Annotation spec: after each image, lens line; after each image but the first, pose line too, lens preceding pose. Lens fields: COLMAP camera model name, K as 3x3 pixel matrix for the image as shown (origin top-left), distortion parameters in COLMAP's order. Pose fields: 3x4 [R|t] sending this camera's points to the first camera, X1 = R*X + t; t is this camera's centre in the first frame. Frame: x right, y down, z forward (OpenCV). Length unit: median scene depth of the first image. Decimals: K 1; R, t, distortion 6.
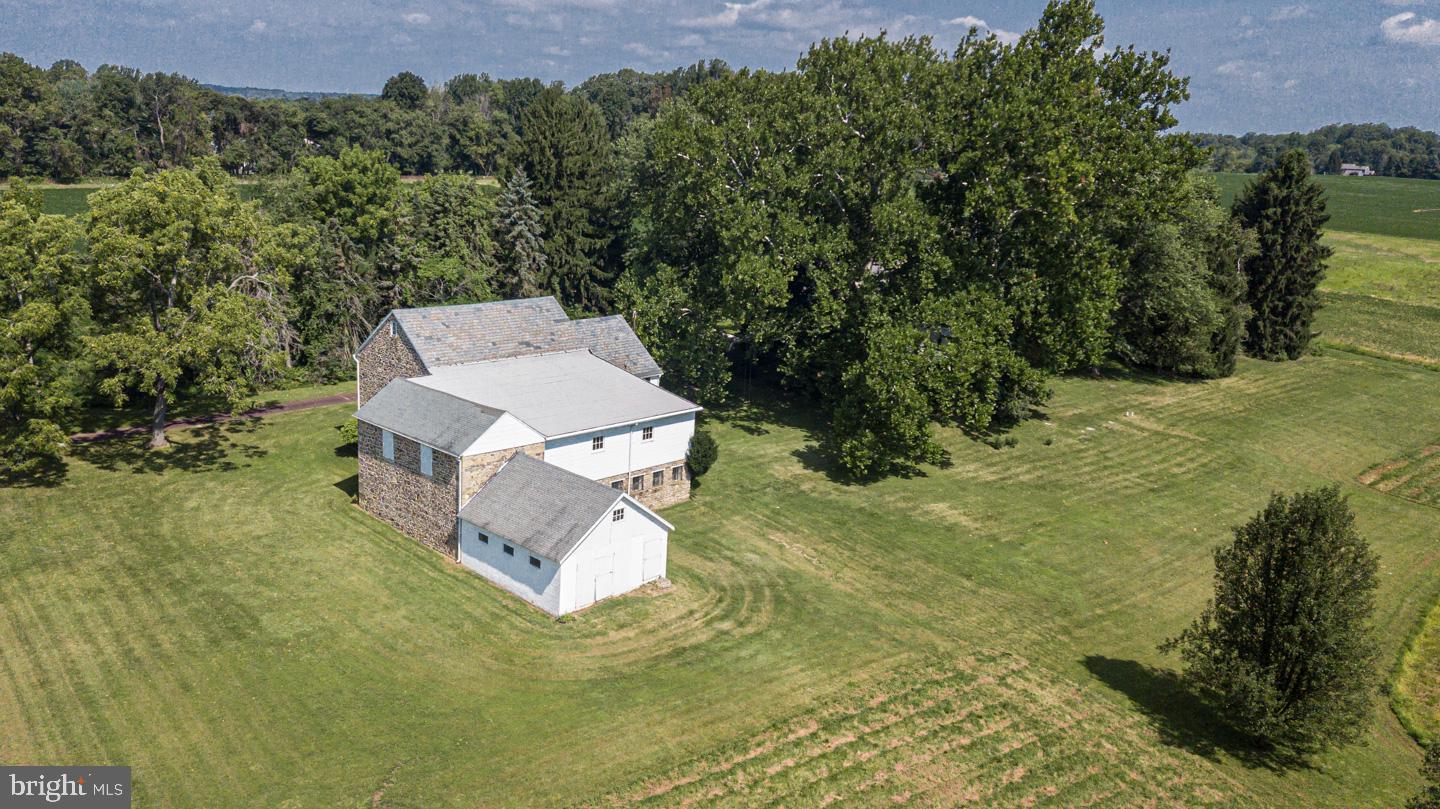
lens RADIAL K [[1108.0, 0, 720.0], [0, 1108.0, 404.5], [0, 0, 1]] dist [0.071097, -0.119448]
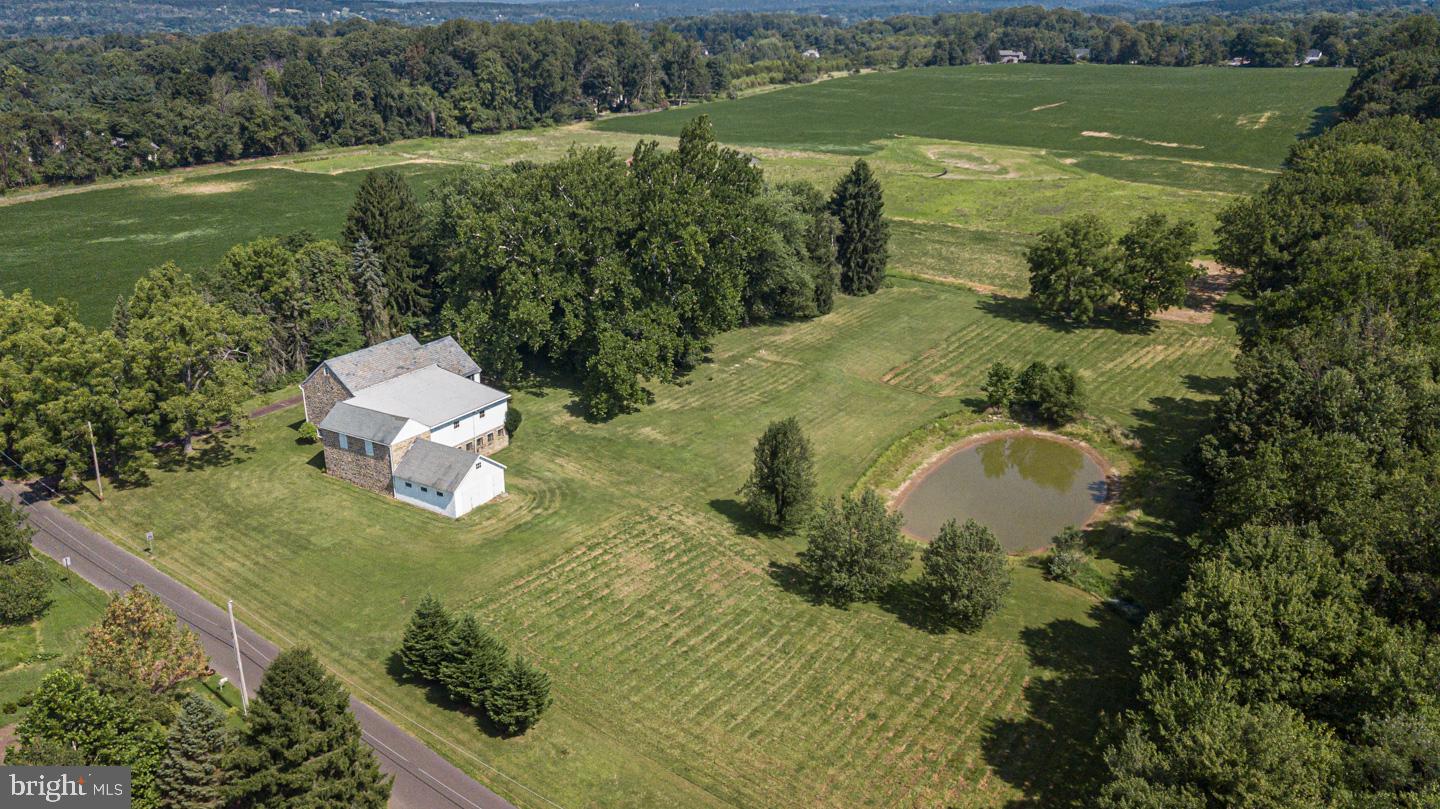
lens RADIAL K [[1062.9, 0, 720.0], [0, 1062.9, 404.5], [0, 0, 1]] dist [0.008608, -0.000594]
pose [[0.973632, -0.122125, 0.192682, -0.017224], [0.098382, 0.986838, 0.128344, -0.160266], [-0.205819, -0.106003, 0.972832, -0.717086]]
